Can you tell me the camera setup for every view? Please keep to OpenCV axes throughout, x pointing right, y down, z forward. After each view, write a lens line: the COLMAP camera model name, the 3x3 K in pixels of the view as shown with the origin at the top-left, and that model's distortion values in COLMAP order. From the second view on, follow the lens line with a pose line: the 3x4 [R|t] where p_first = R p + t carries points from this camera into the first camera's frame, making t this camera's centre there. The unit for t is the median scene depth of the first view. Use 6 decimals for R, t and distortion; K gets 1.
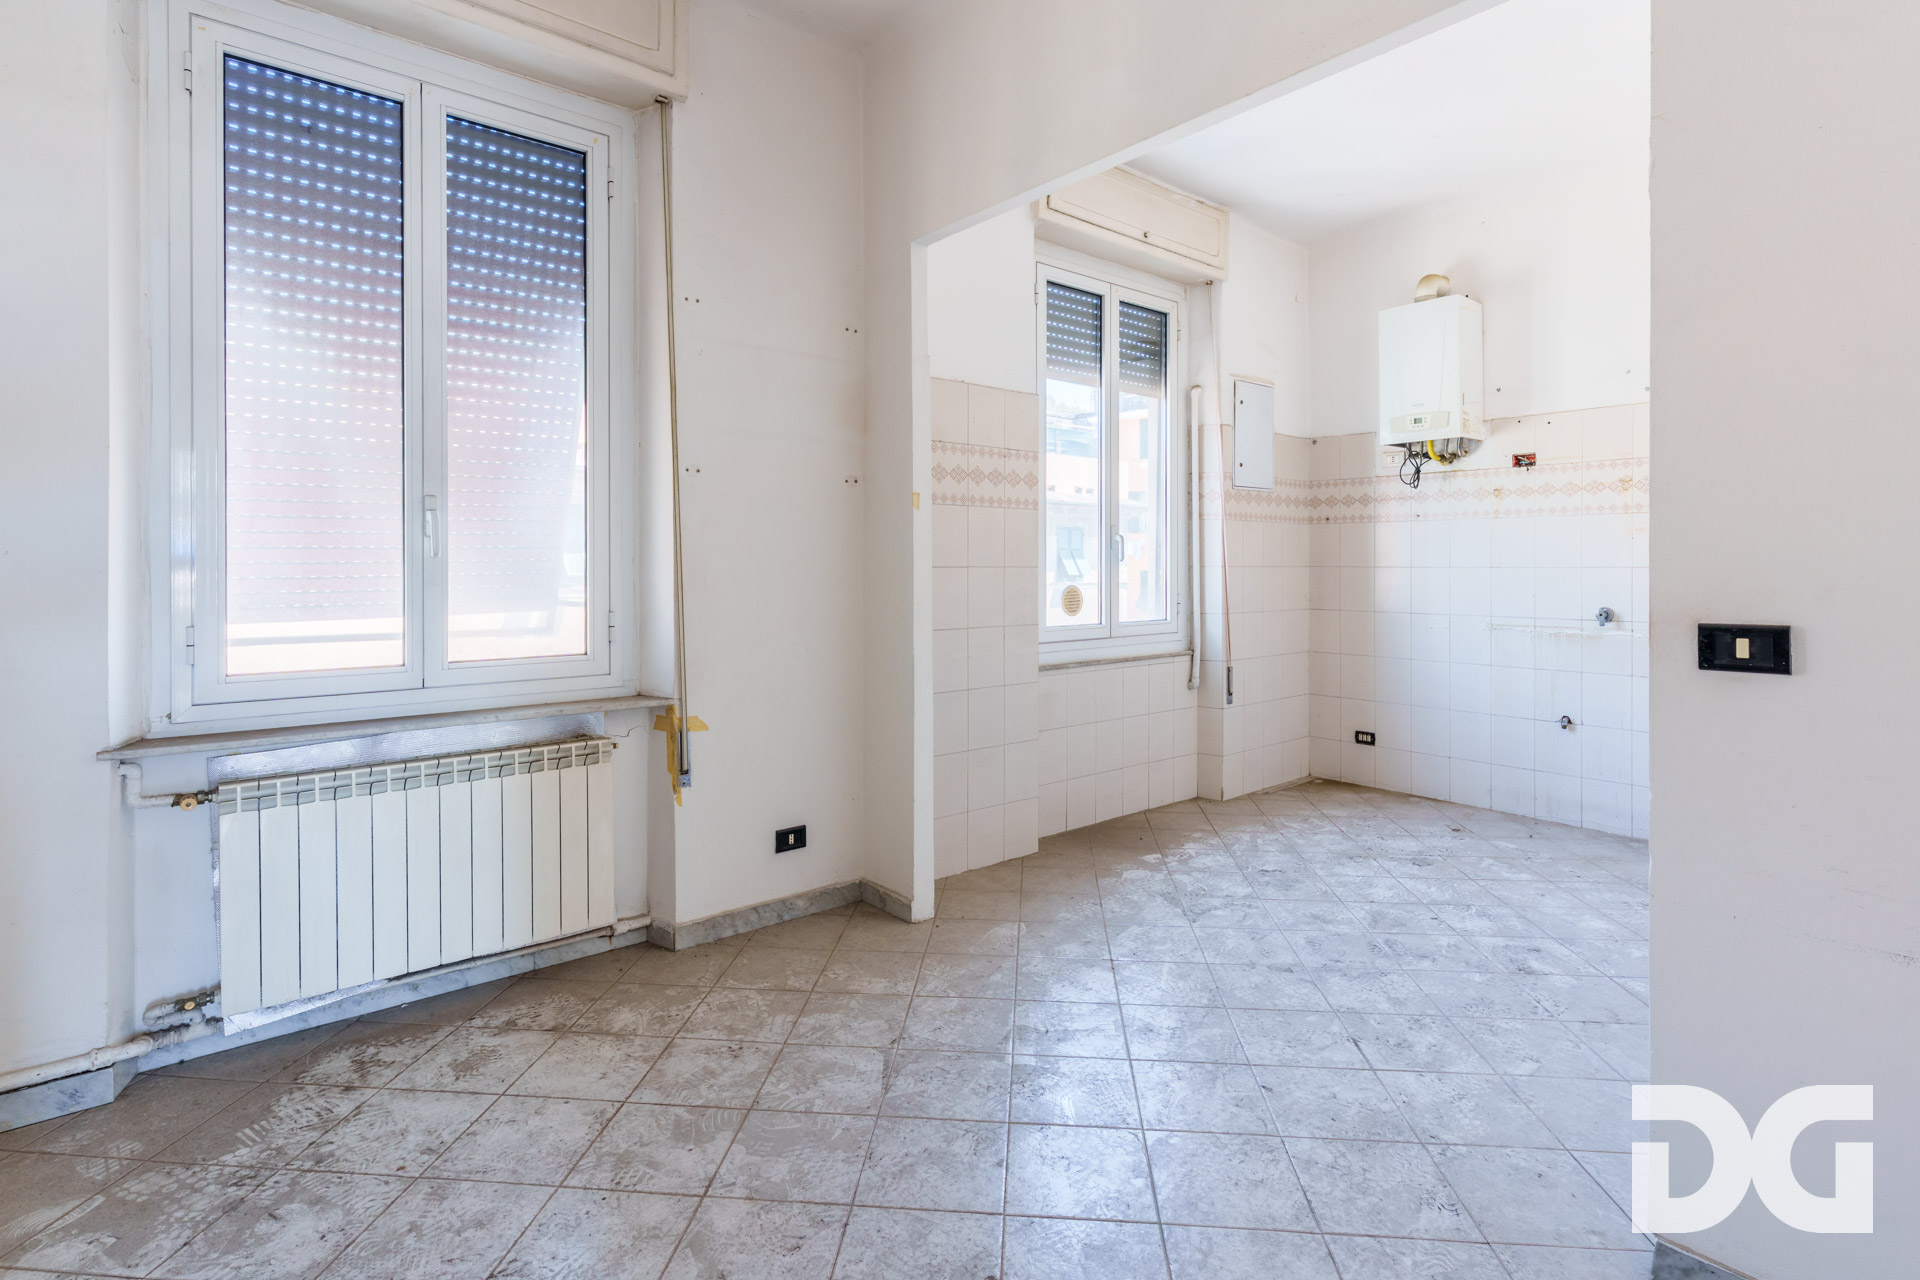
lens RADIAL K [[940.5, 0, 946.4], [0, 940.5, 566.7], [0, 0, 1]] dist [-0.000234, 0.000382]
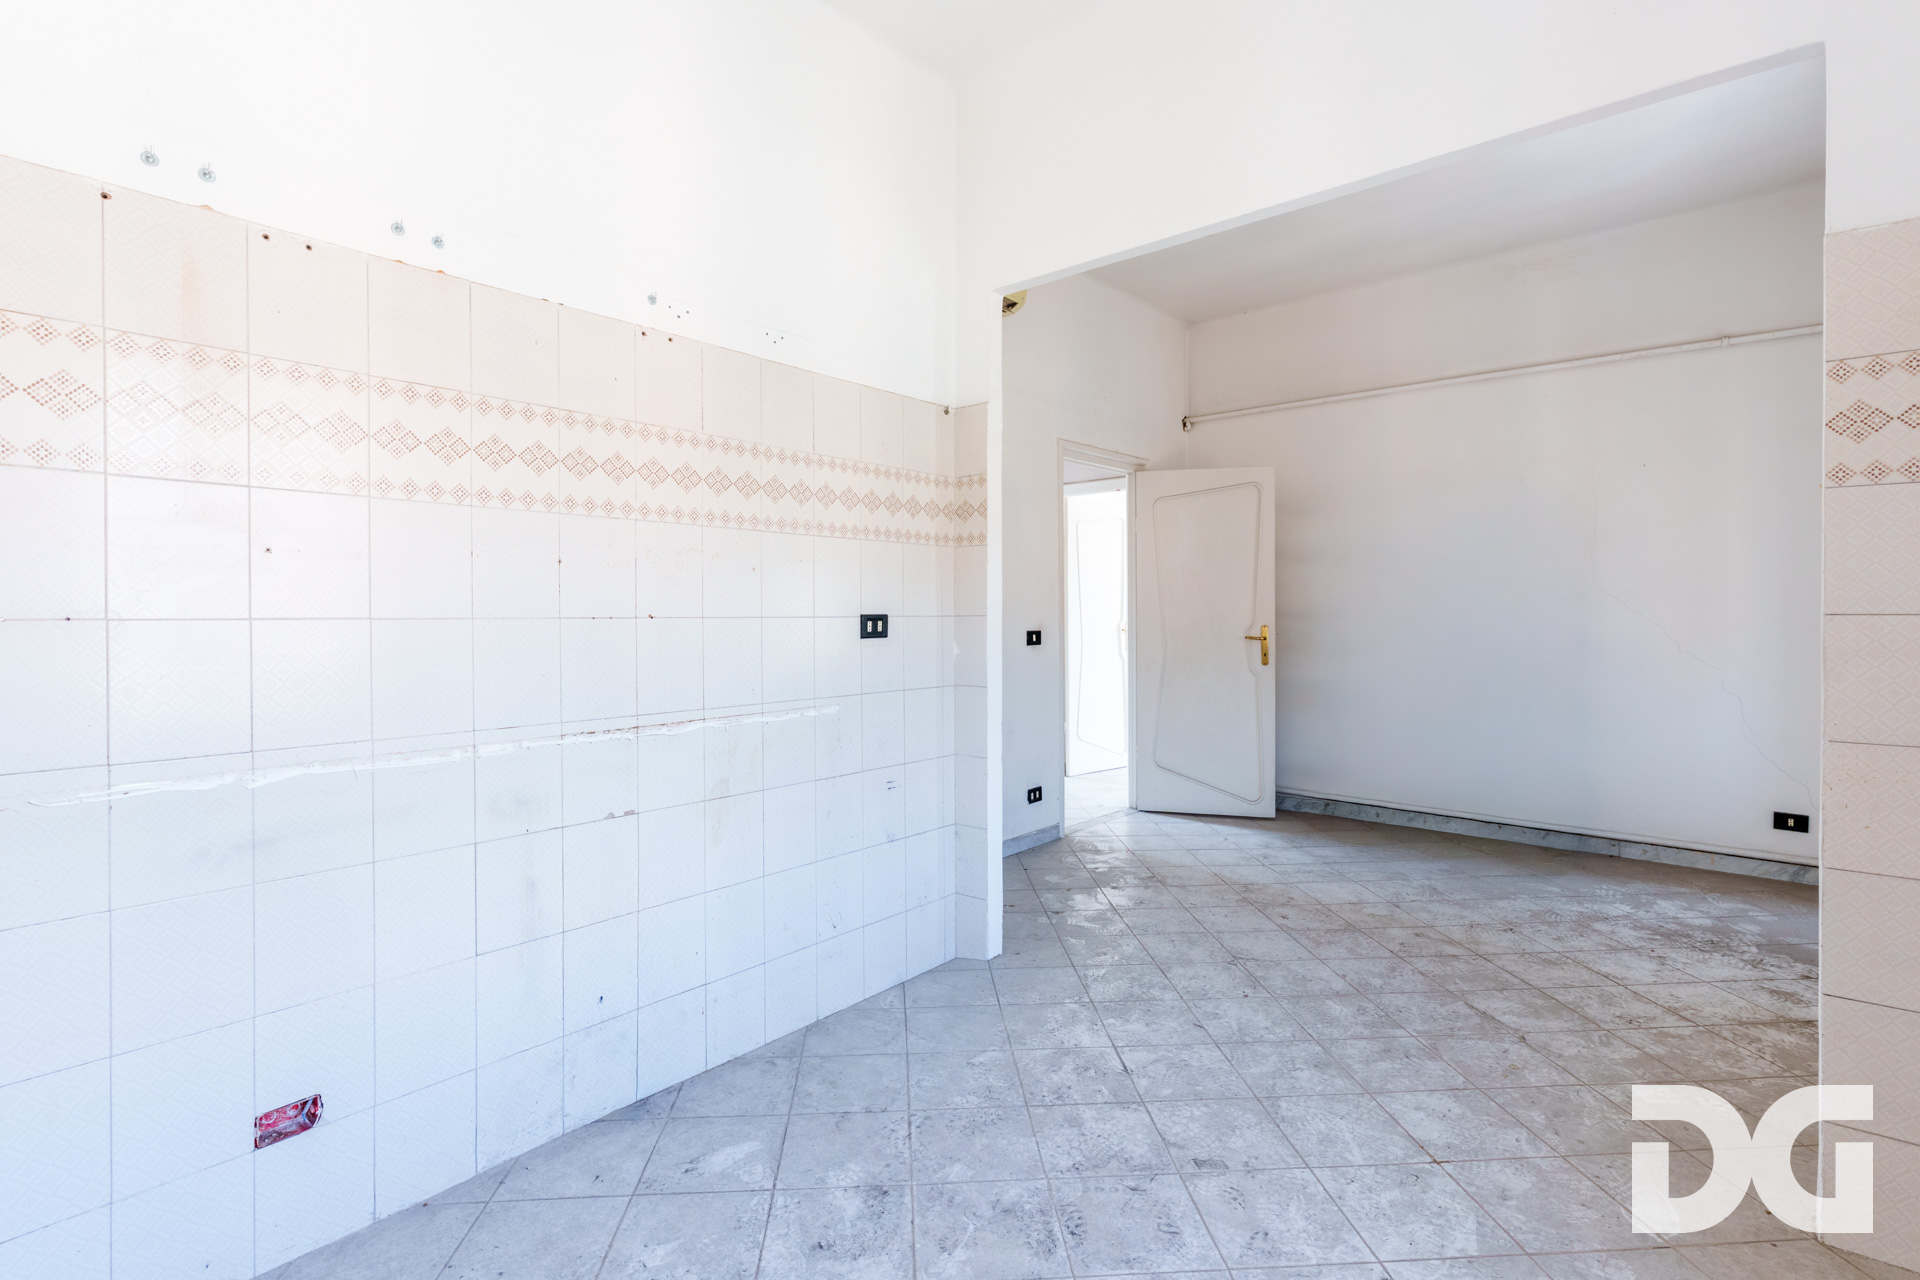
lens RADIAL K [[909.2, 0, 958.0], [0, 909.2, 612.8], [0, 0, 1]] dist [0.001951, 0.000379]
pose [[-0.986596, 0.002687, -0.163161, 0.659404], [0.002319, 0.999994, 0.002446, -0.001518], [0.163166, 0.002035, -0.986596, 1.656262]]
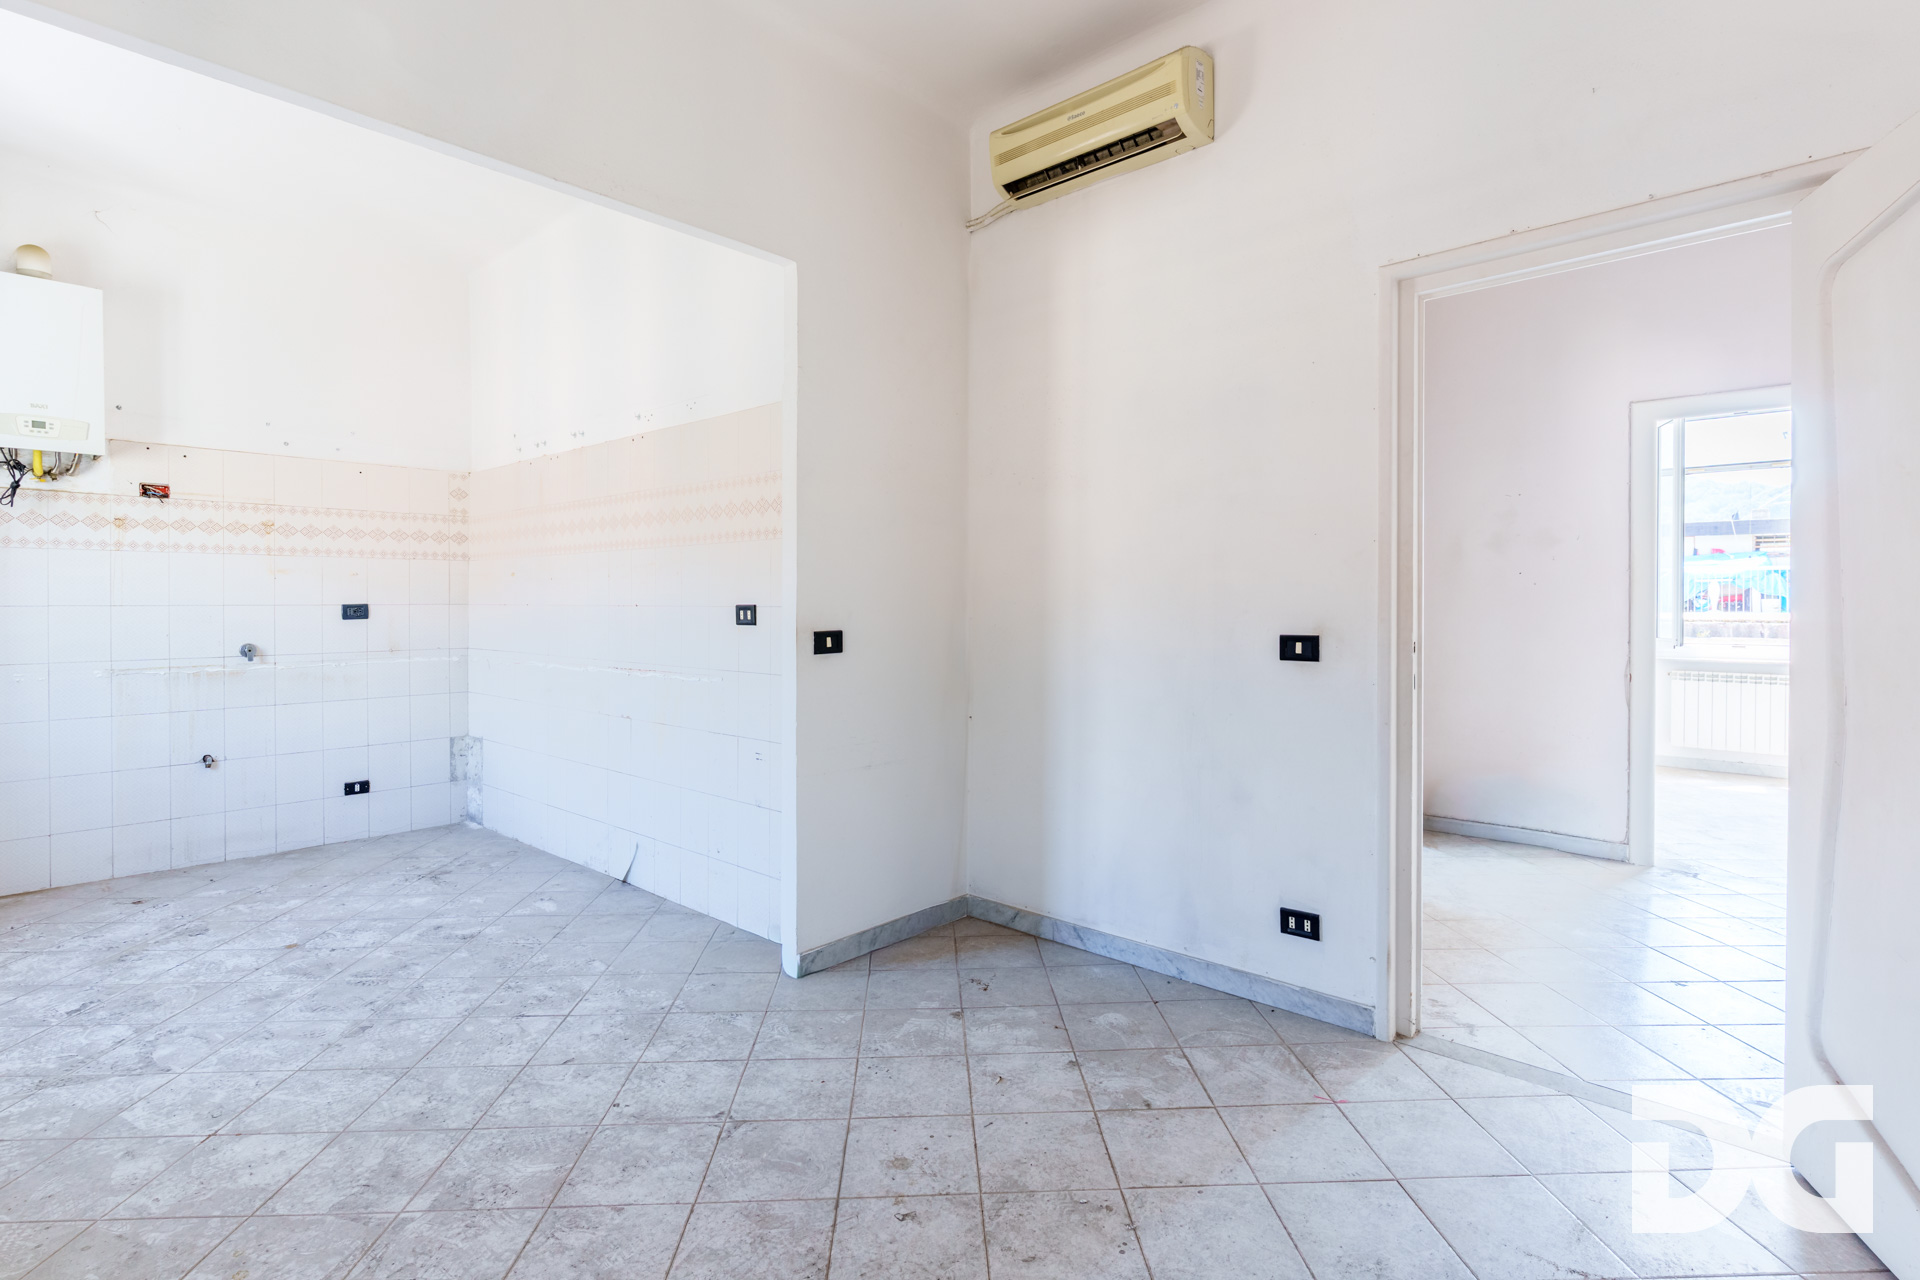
lens RADIAL K [[917.4, 0, 971.9], [0, 917.4, 606.2], [0, 0, 1]] dist [0.002319, -0.001160]
pose [[-0.144569, -0.004718, 0.989484, -0.639979], [0.003446, 0.999980, 0.005271, -0.001189], [-0.989489, 0.004172, -0.144549, 0.520113]]
